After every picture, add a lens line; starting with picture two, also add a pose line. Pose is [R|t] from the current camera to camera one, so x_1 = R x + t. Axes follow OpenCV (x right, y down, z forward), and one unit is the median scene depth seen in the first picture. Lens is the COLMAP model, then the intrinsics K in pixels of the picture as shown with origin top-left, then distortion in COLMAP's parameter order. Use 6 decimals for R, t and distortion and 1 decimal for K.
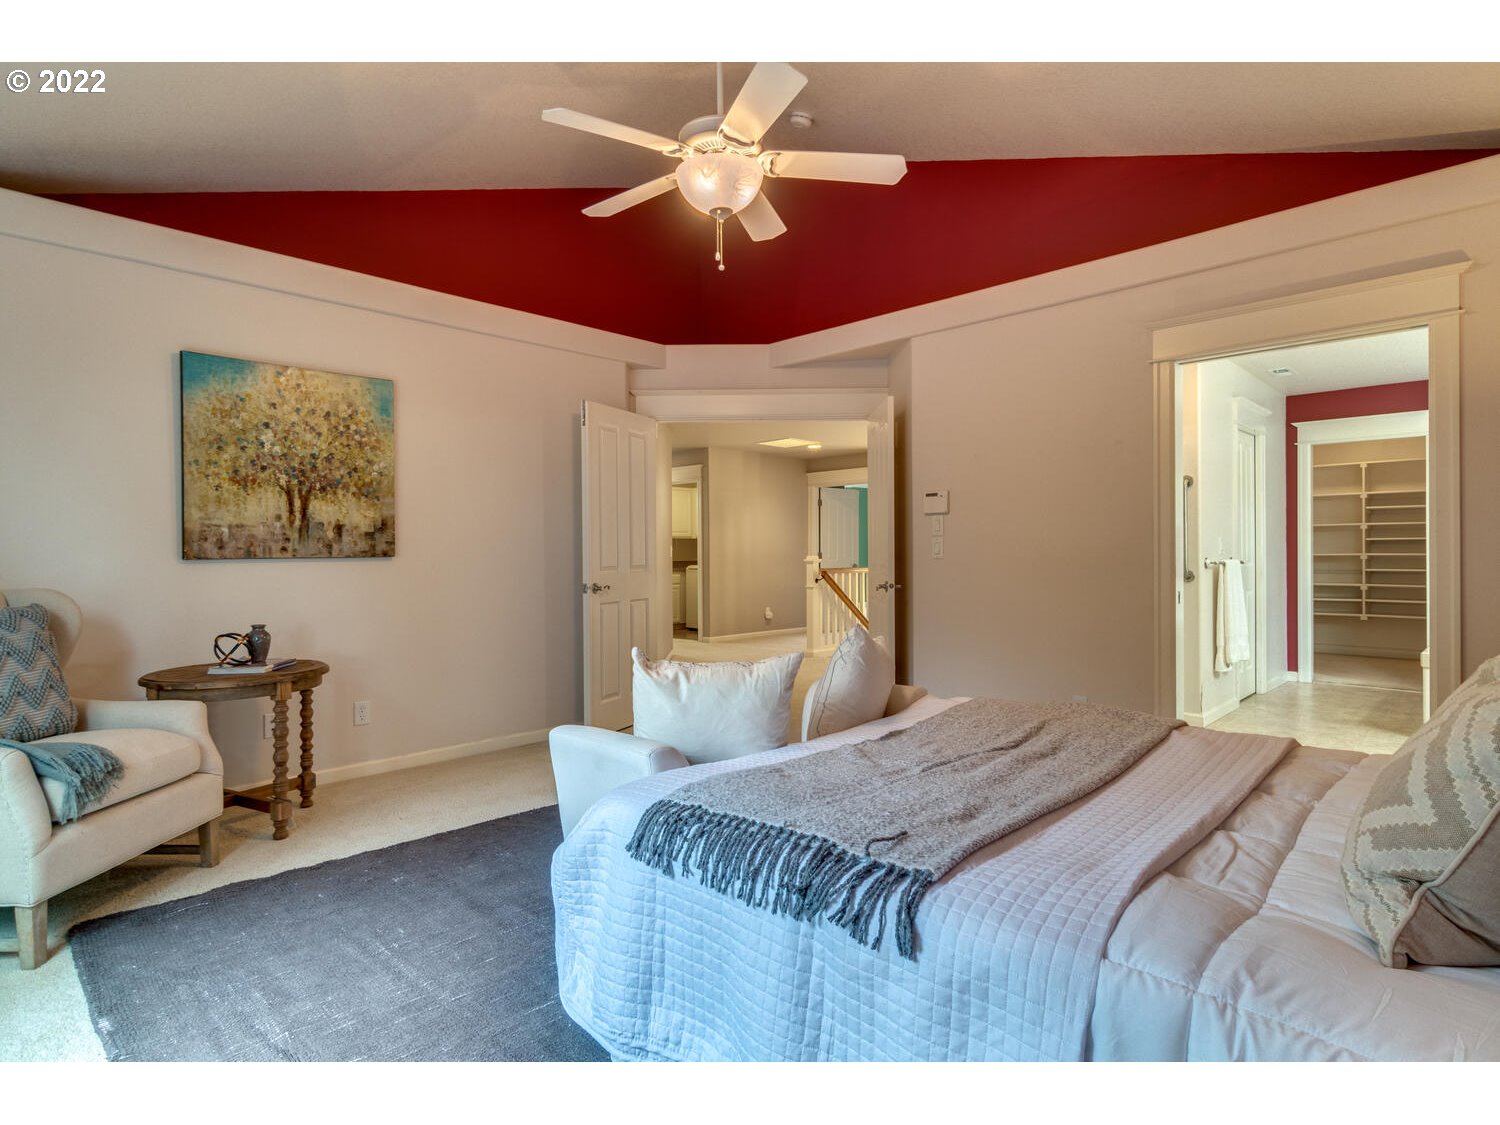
lens RADIAL K [[758.7, 0, 758.7], [0, 758.7, 561.9], [0, 0, 1]] dist [-0.000278, -0.001102]
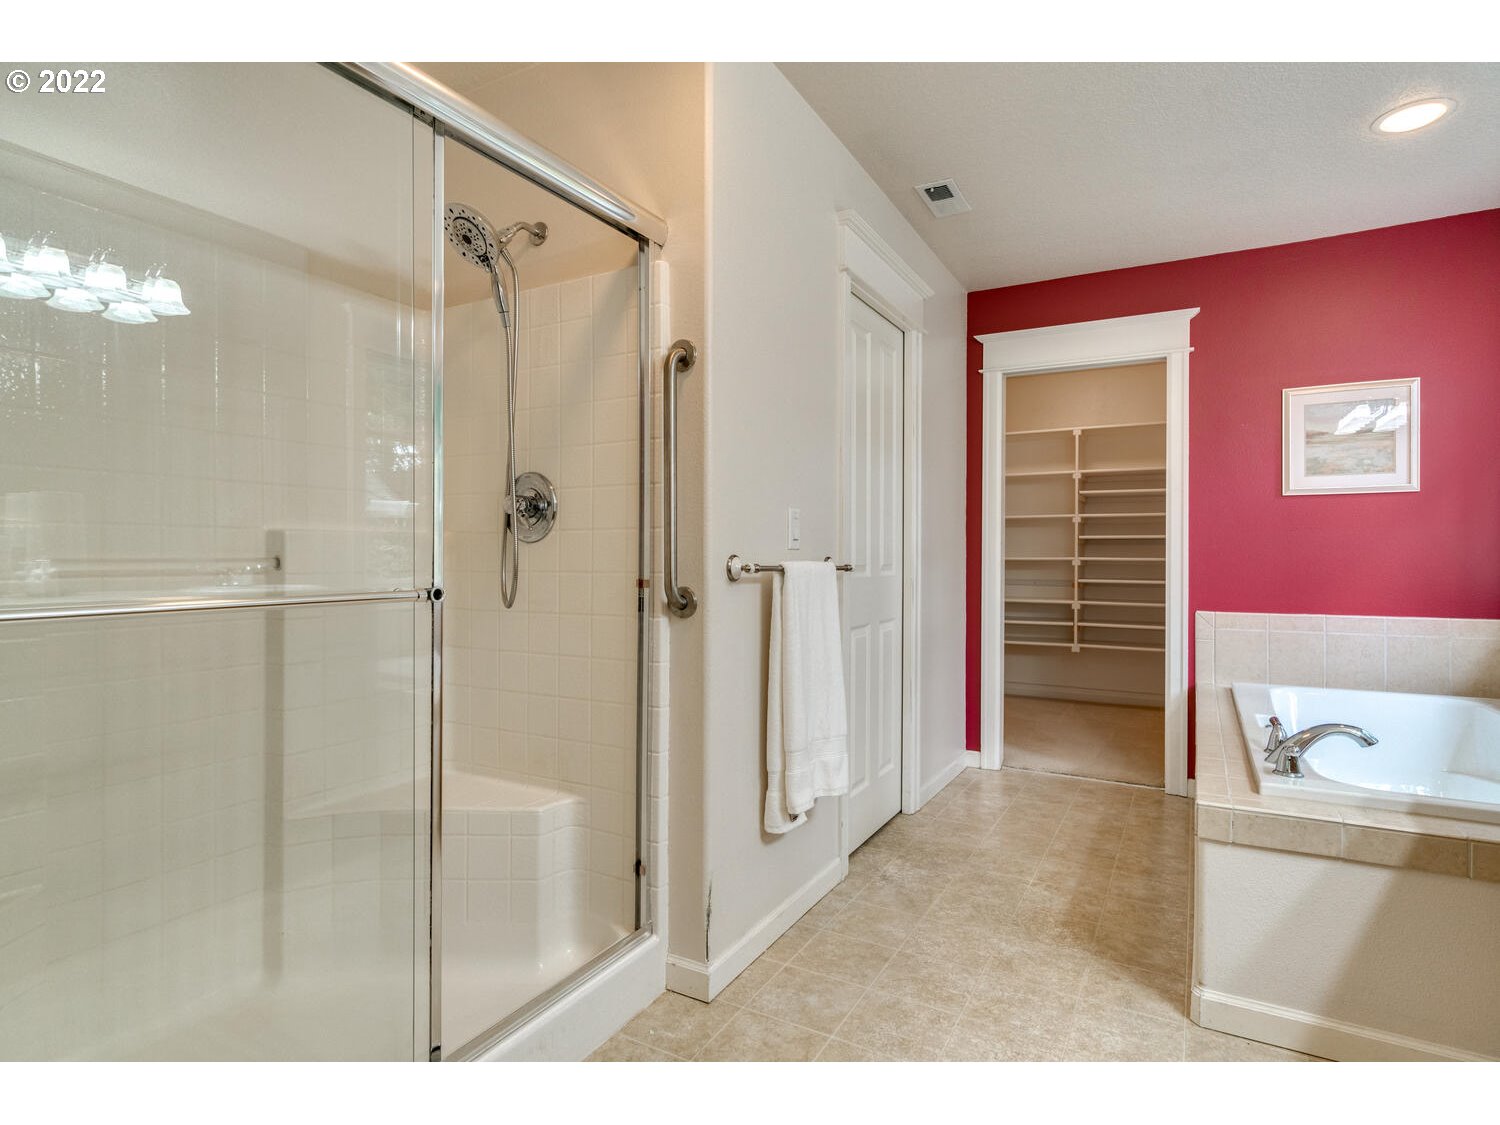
lens RADIAL K [[814.6, 0, 740.0], [0, 814.6, 556.5], [0, 0, 1]] dist [-0.003193, 0.003357]
pose [[0.961110, 0.015221, 0.275745, 0.348623], [-0.013103, 0.999869, -0.009519, -0.000671], [-0.275853, 0.005536, 0.961184, 0.433179]]
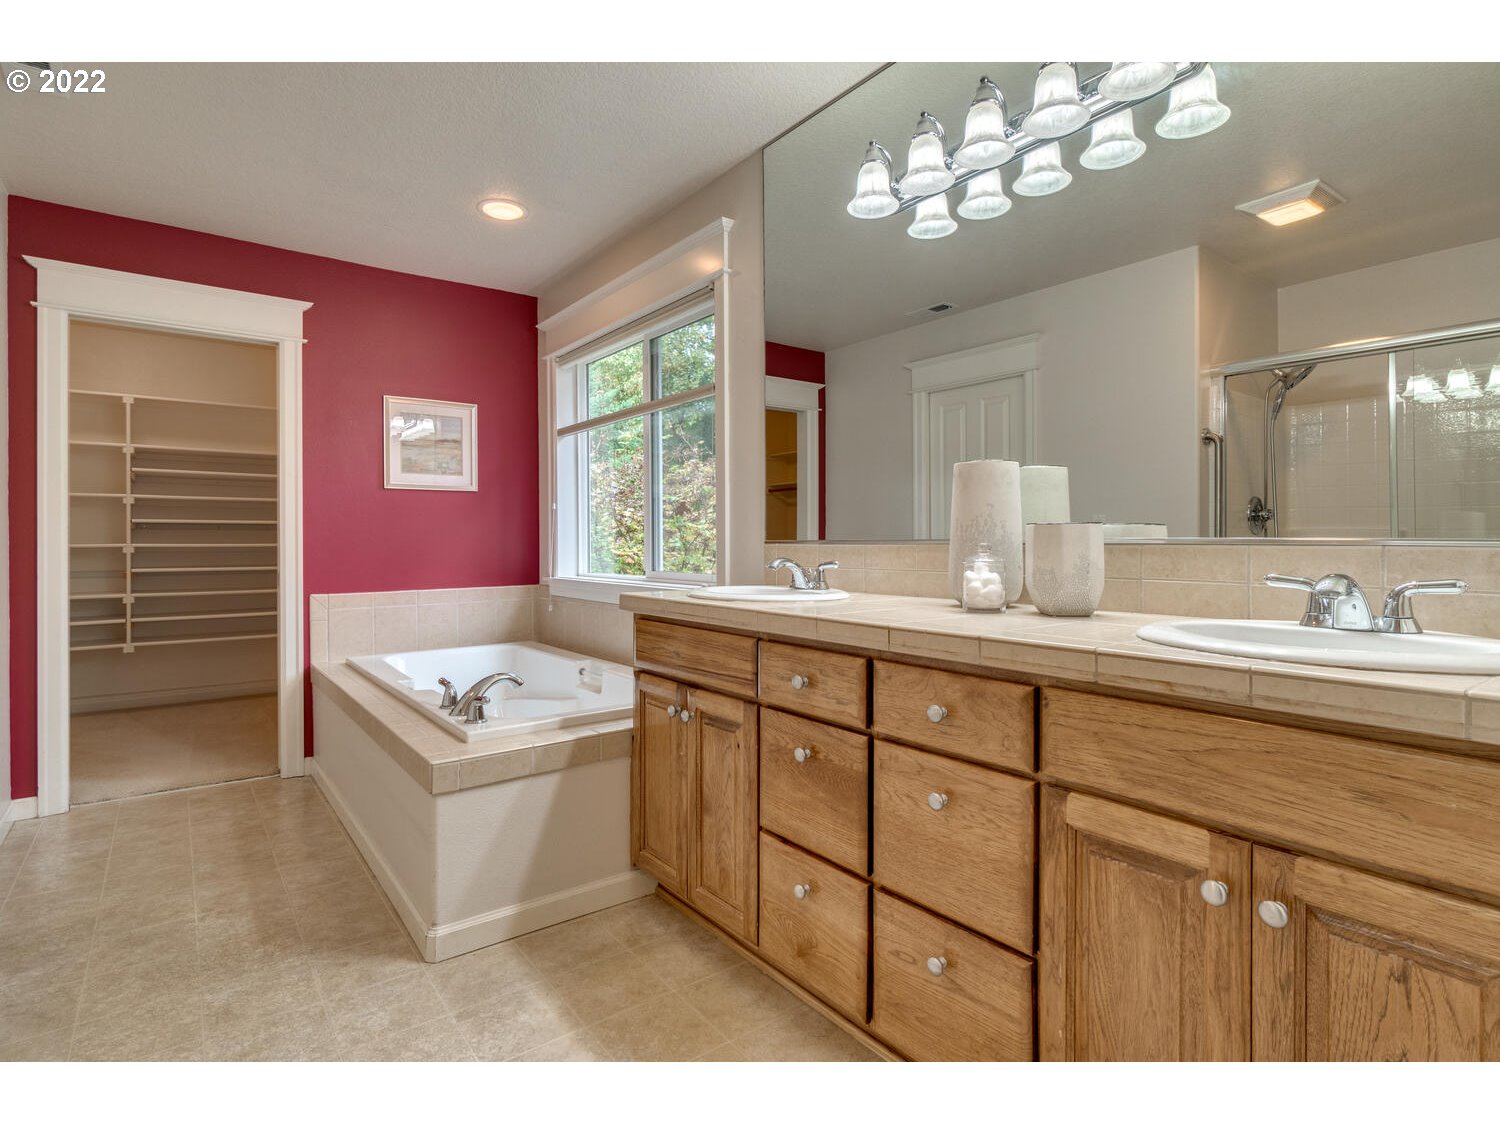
lens RADIAL K [[758.7, 0, 765.8], [0, 758.7, 543.8], [0, 0, 1]] dist [-0.000278, -0.001102]
pose [[0.118045, 0.007756, 0.992978, 0.302285], [0.009249, 0.999918, -0.008910, -0.000971], [-0.992965, 0.010236, 0.117963, 0.501622]]
